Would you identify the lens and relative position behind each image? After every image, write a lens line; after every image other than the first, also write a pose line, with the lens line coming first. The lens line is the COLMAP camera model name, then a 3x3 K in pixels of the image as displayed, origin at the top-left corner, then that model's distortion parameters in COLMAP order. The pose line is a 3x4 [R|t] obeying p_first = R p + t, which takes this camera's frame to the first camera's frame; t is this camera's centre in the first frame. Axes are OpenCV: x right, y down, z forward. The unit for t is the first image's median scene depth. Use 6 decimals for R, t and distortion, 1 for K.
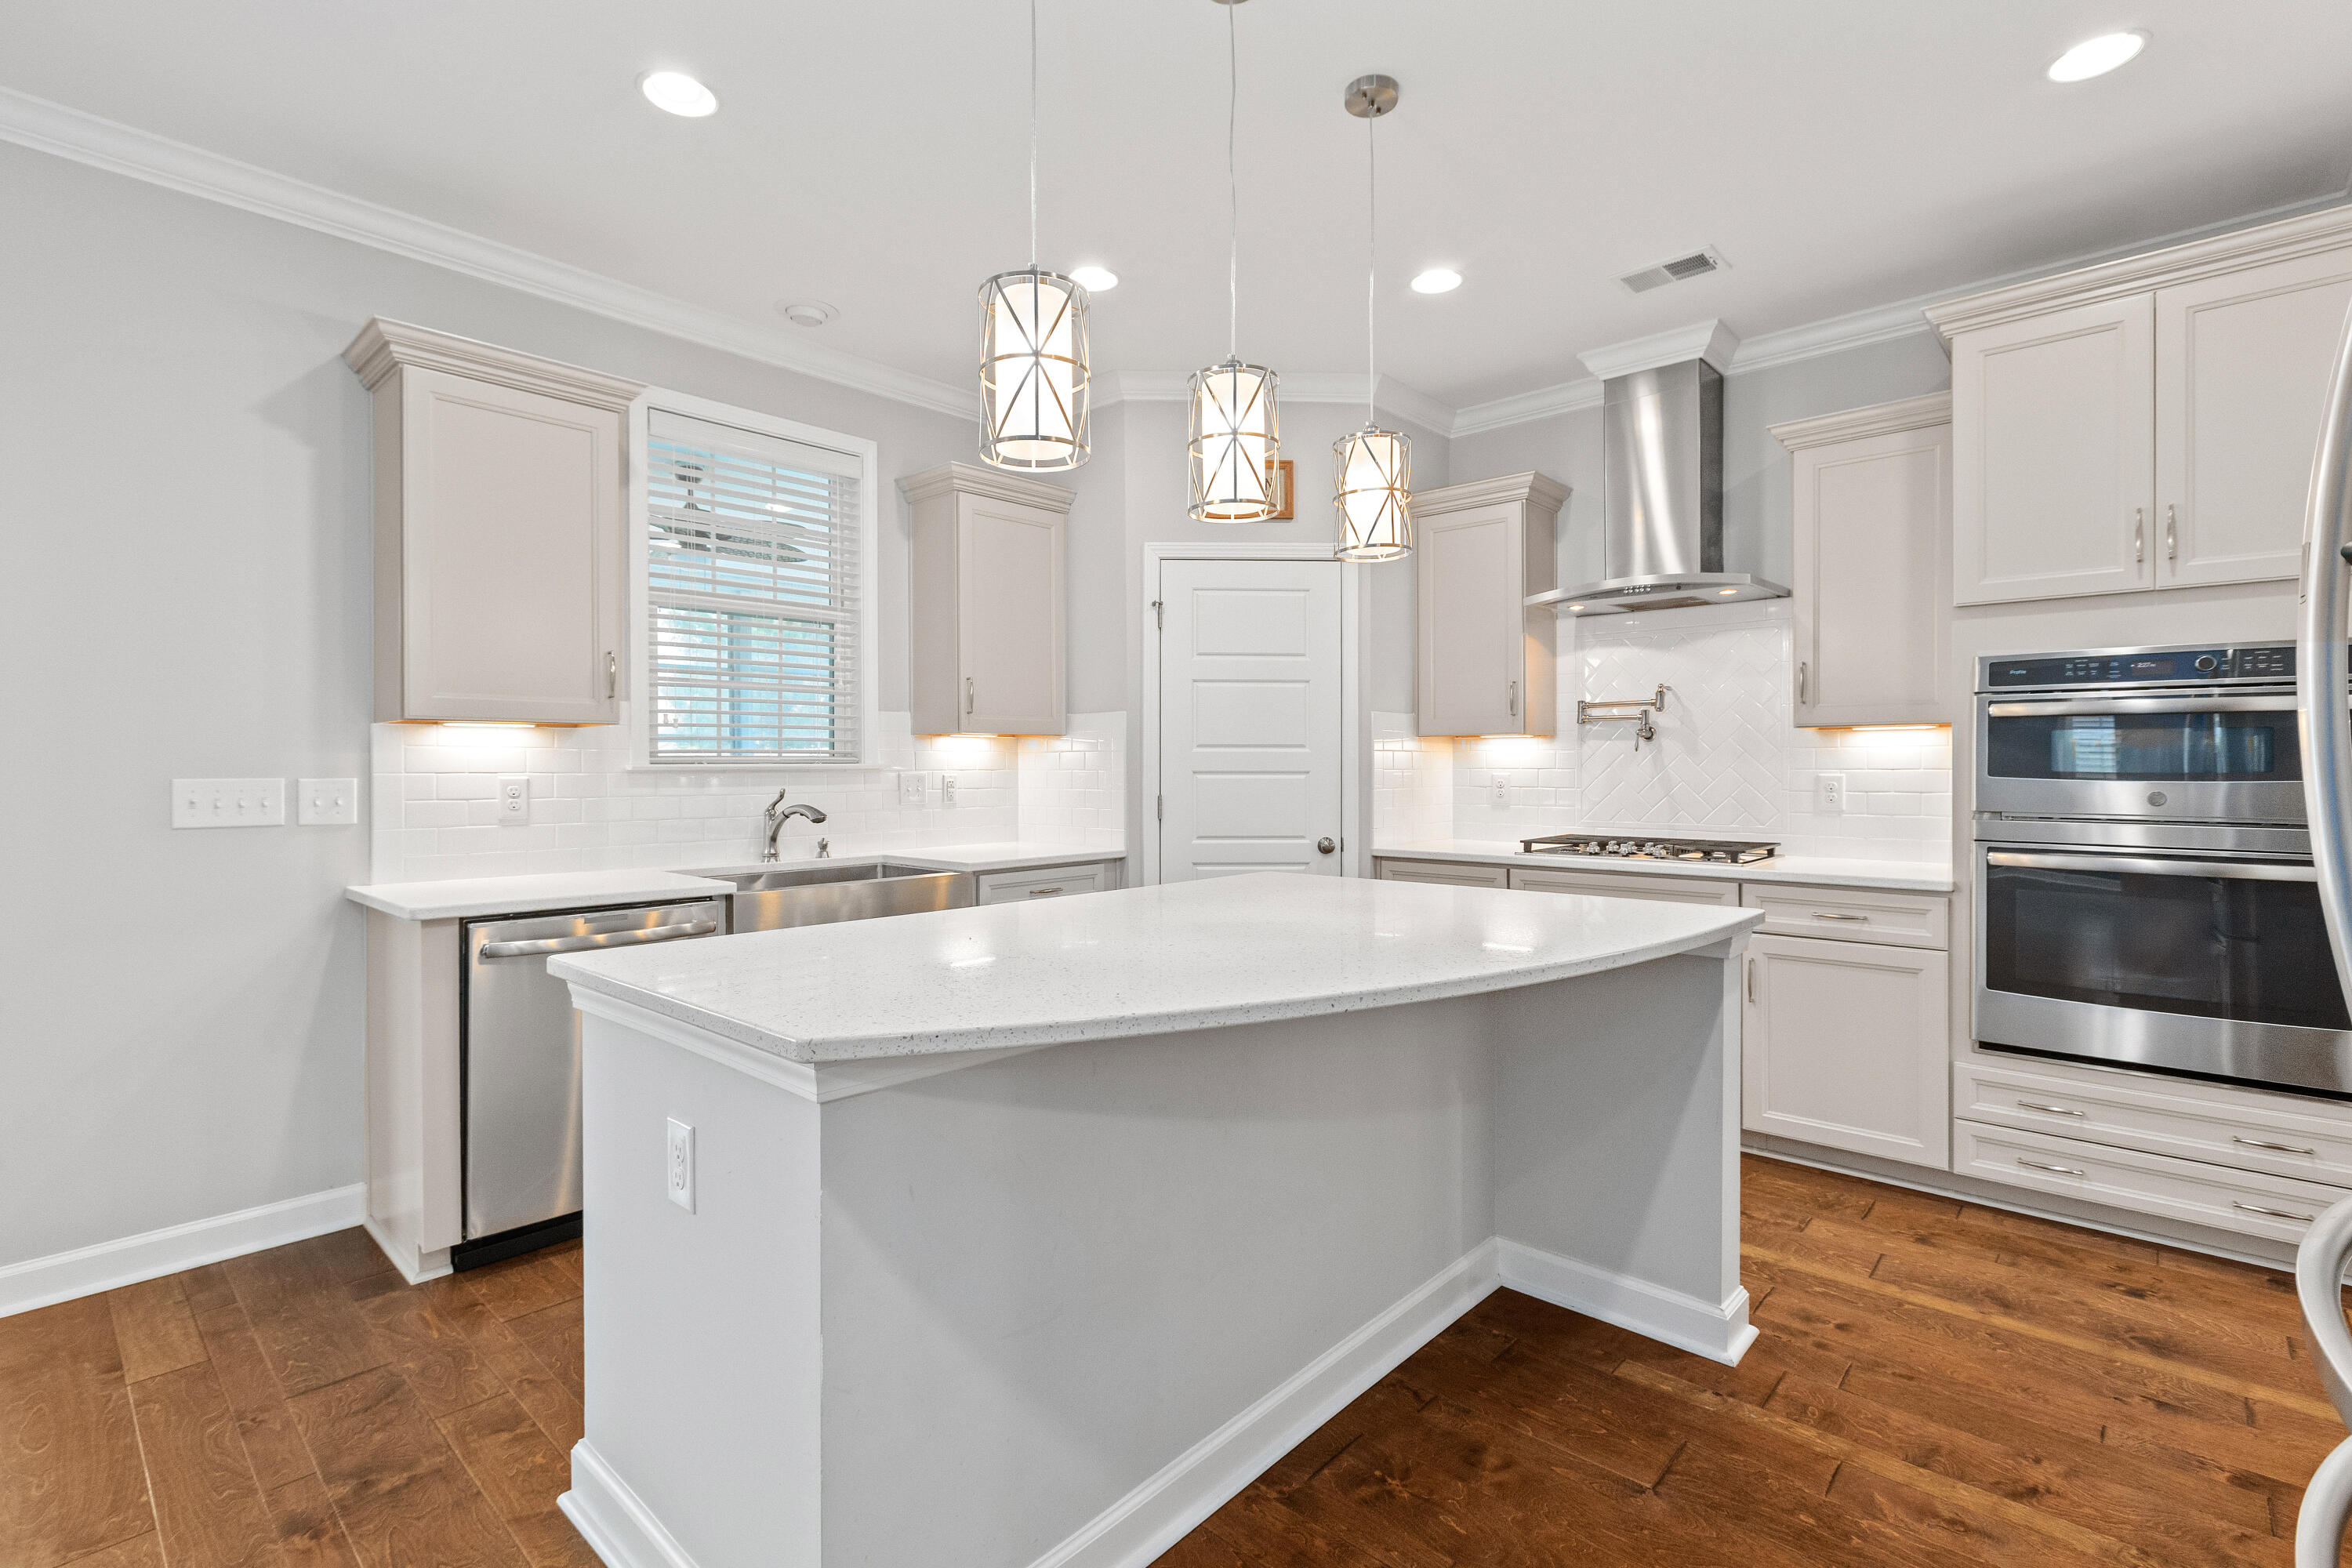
lens RADIAL K [[1078.0, 0, 1178.3], [0, 1078.0, 765.6], [0, 0, 1]] dist [0.002772, -0.003226]
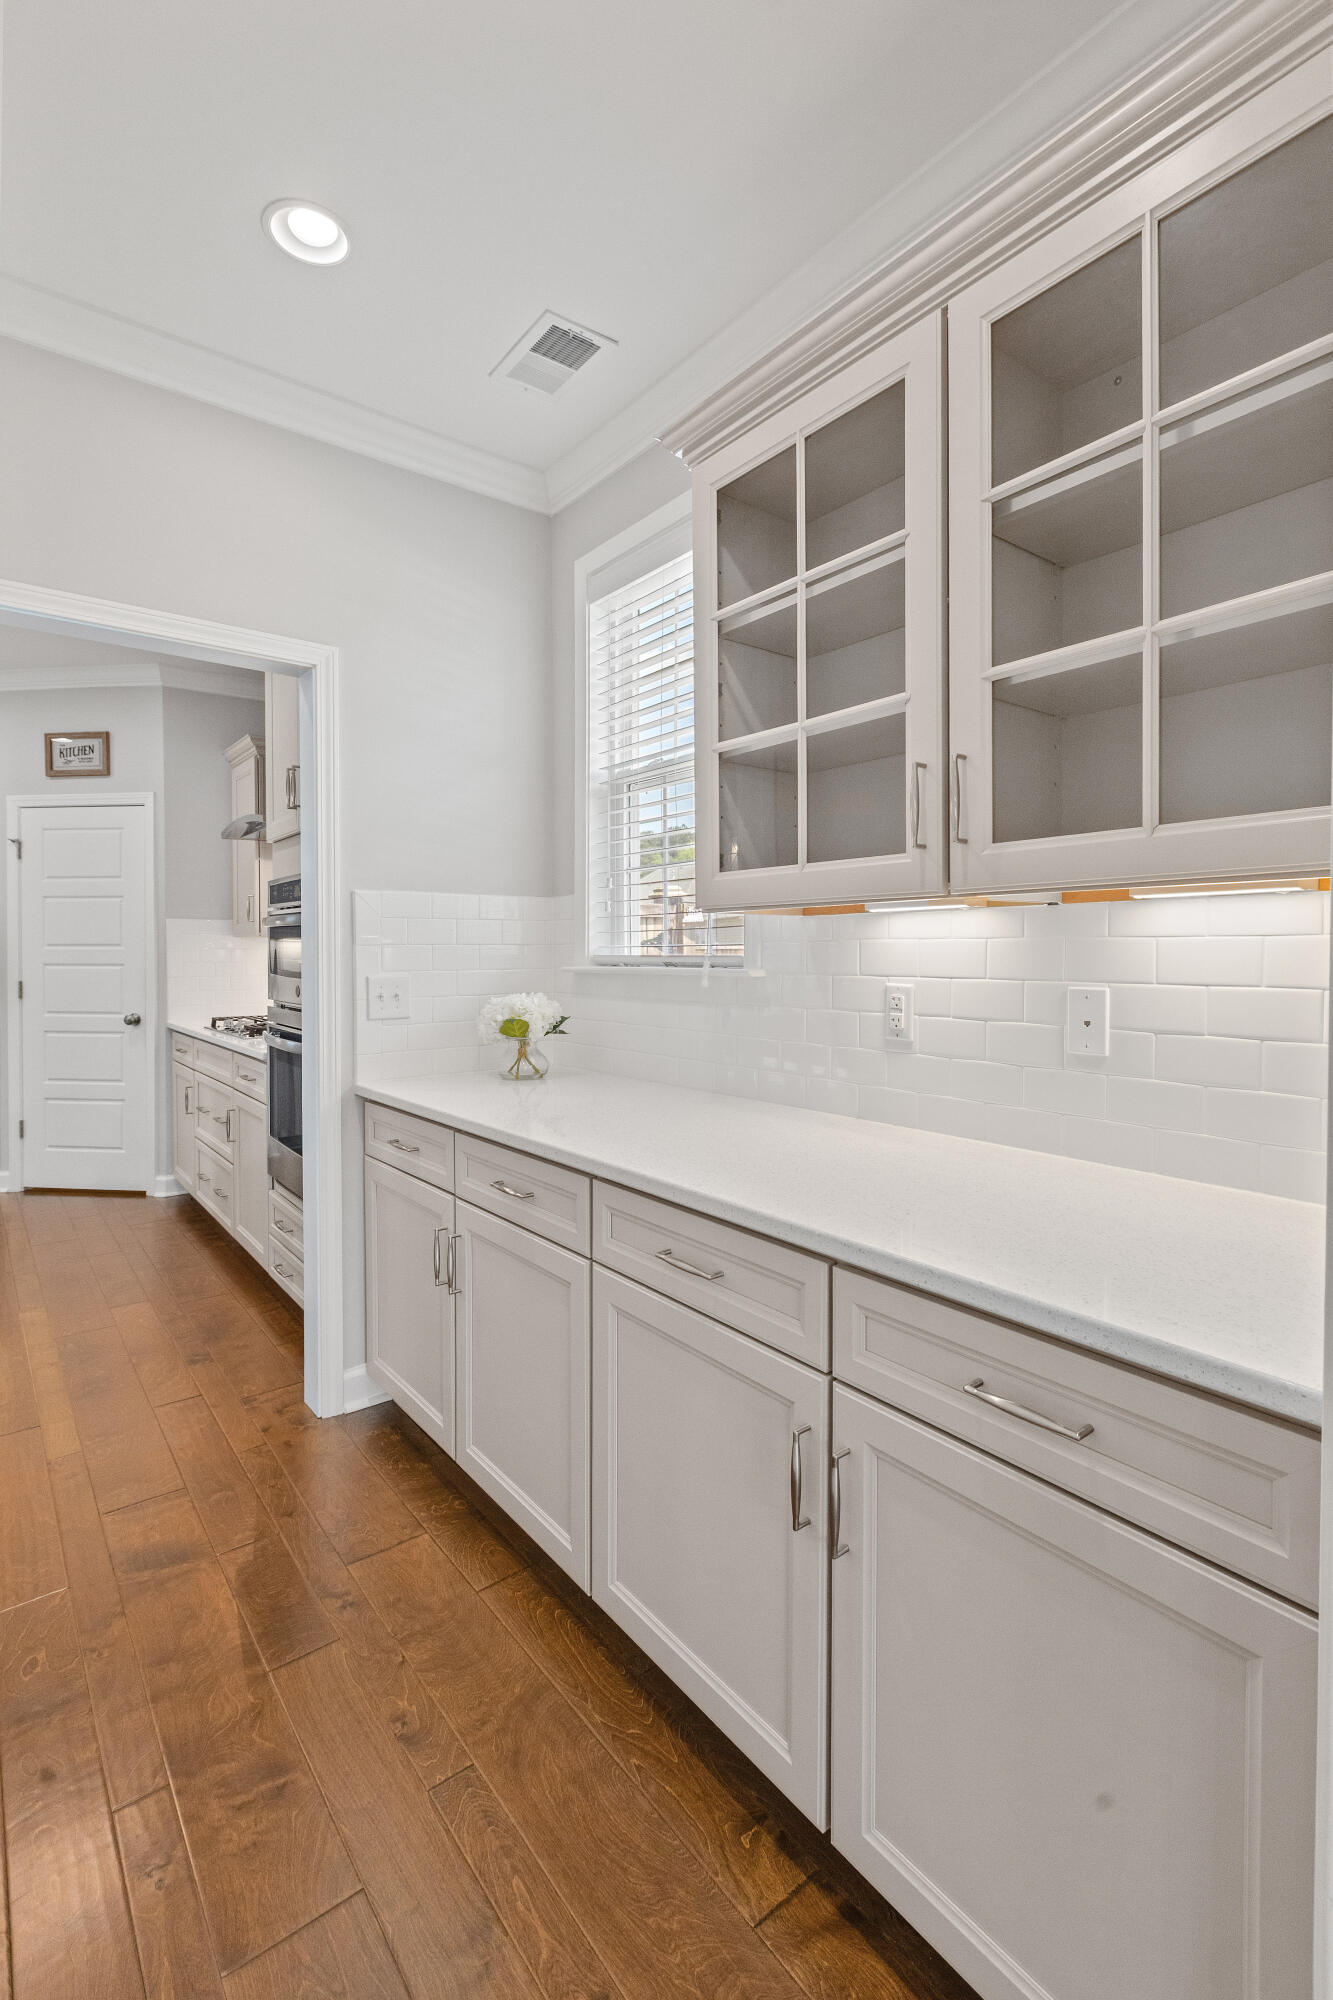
lens RADIAL K [[916.7, 0, 670.4], [0, 916.7, 959.2], [0, 0, 1]] dist [0.002772, -0.003226]
pose [[0.984365, 0.005455, -0.176055, 1.085368], [-0.004139, 0.999961, 0.007841, -0.013259], [0.176091, -0.006989, 0.984349, 0.002585]]
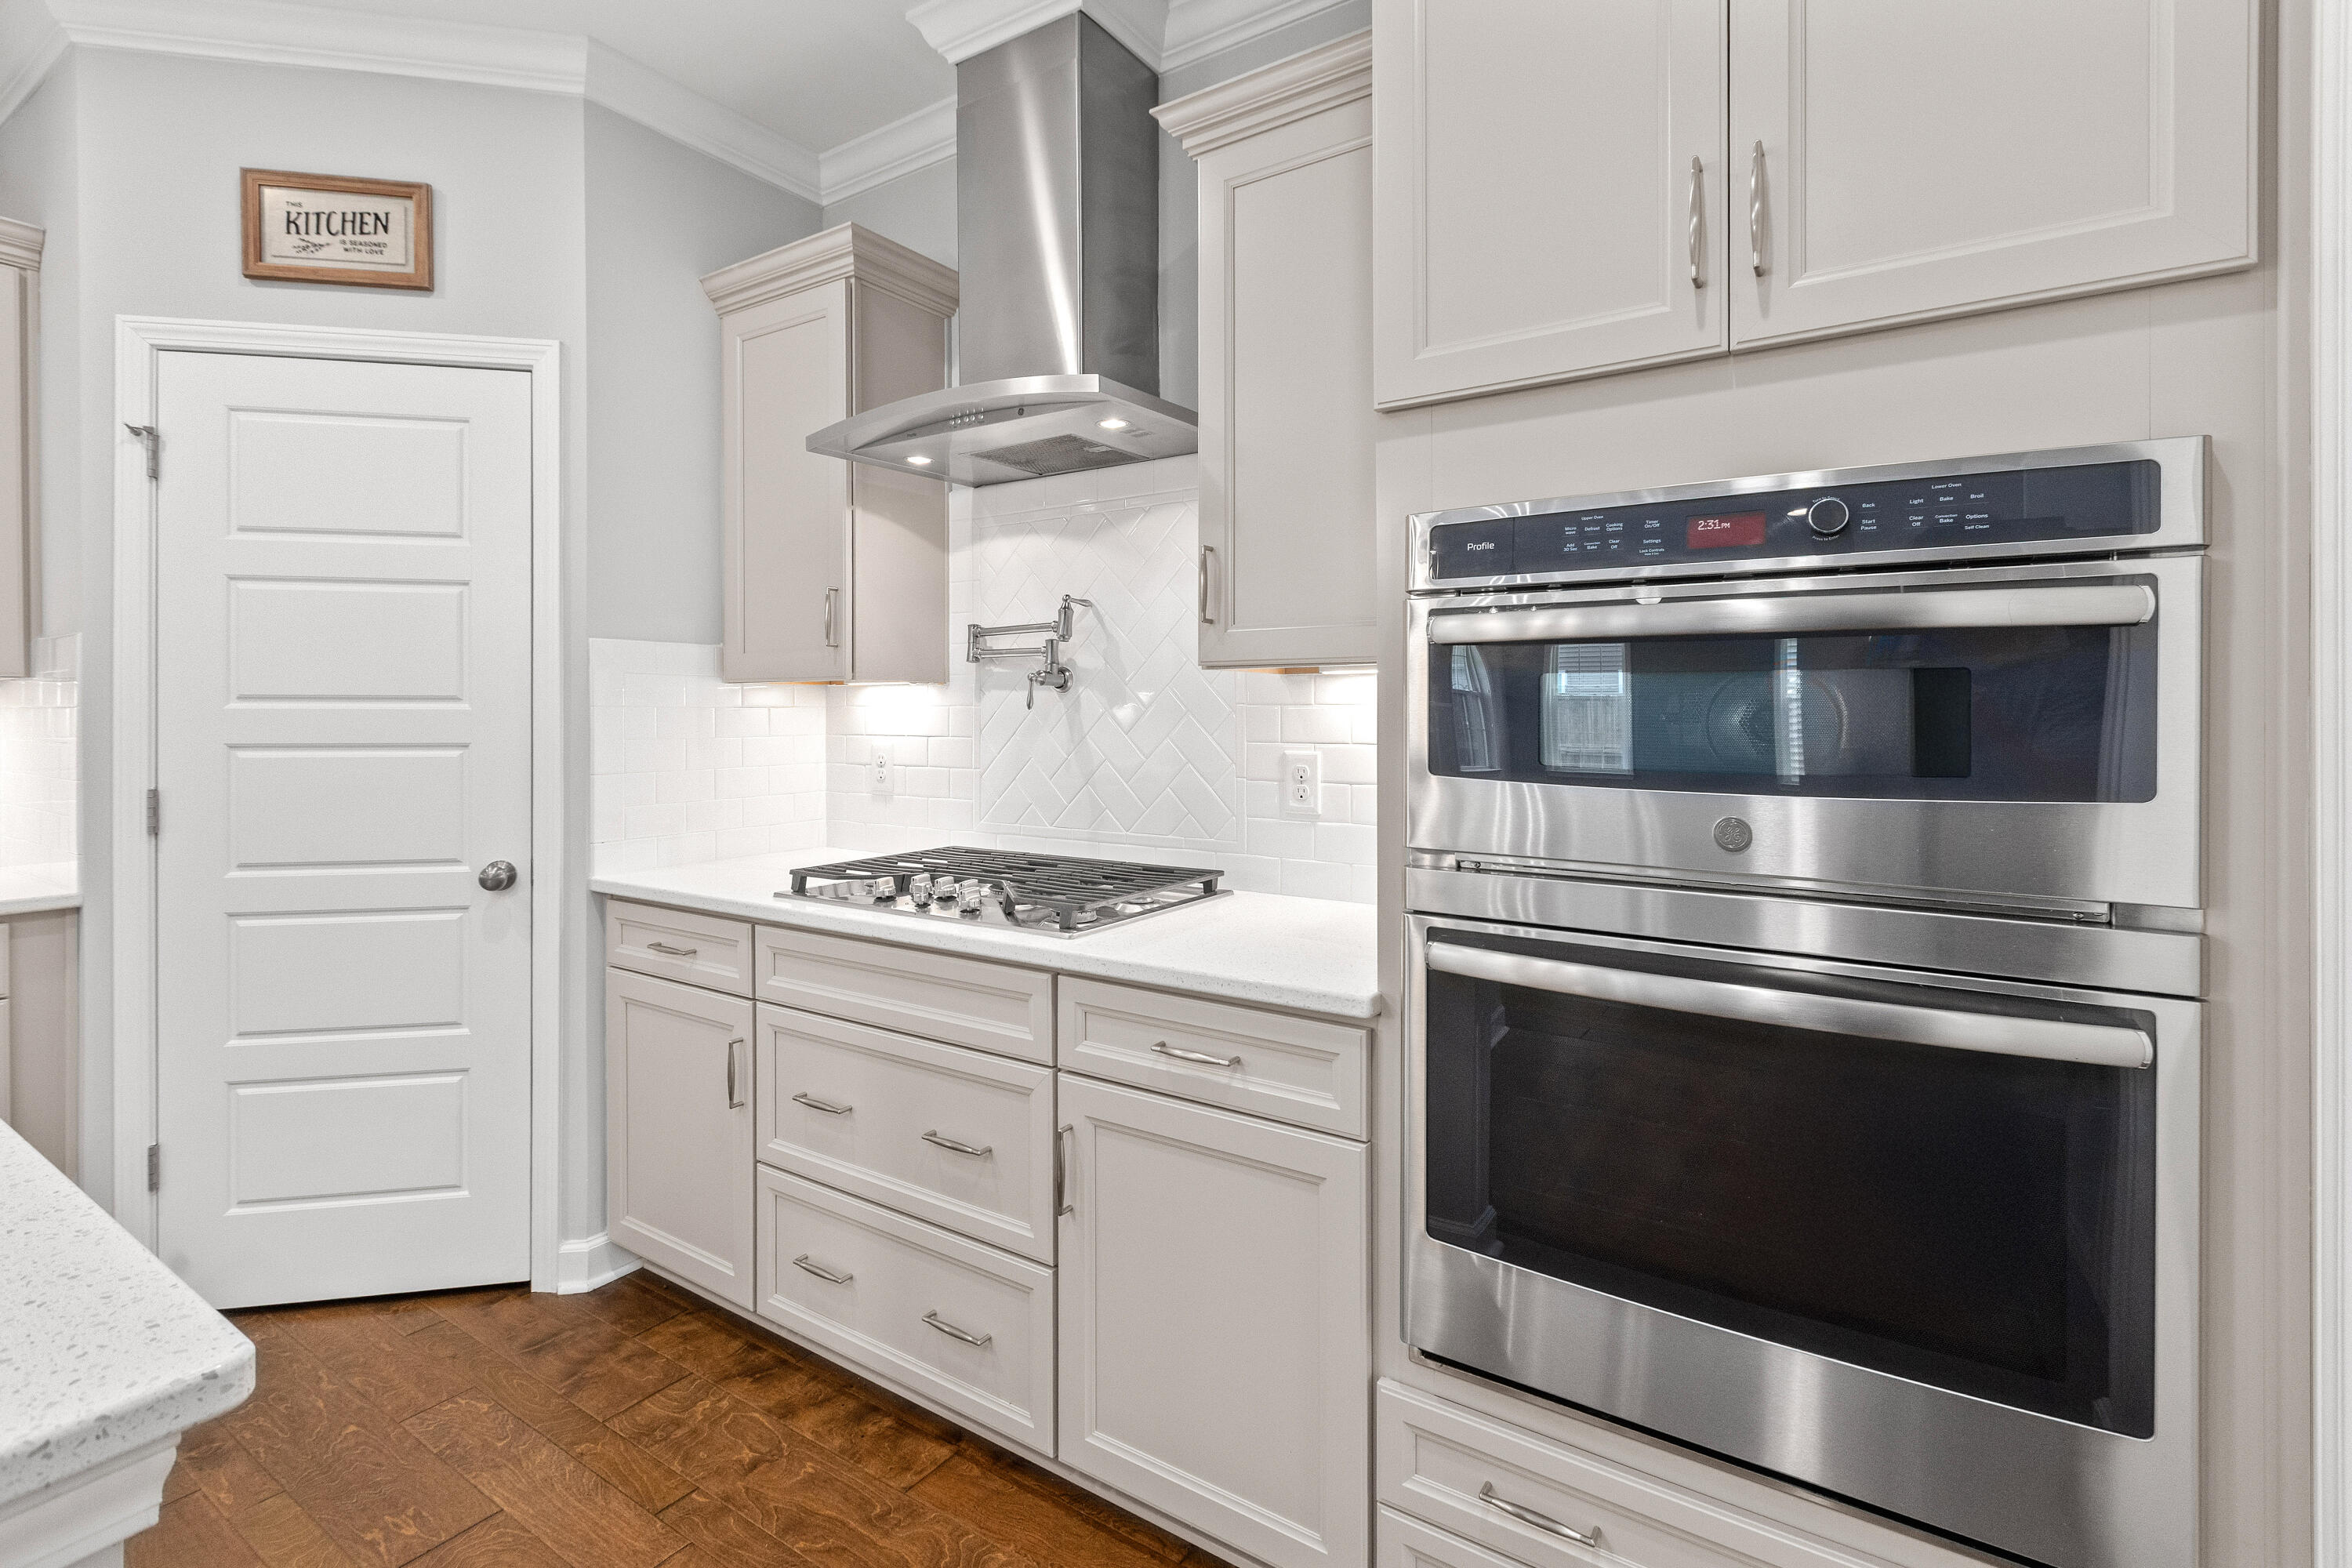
lens RADIAL K [[1078.0, 0, 1180.1], [0, 1078.0, 703.8], [0, 0, 1]] dist [0.002772, -0.003226]
pose [[0.988908, 0.001587, 0.148524, 0.443649], [-0.000546, 0.999975, -0.007047, -0.012688], [-0.148531, 0.006887, 0.988884, 0.430648]]
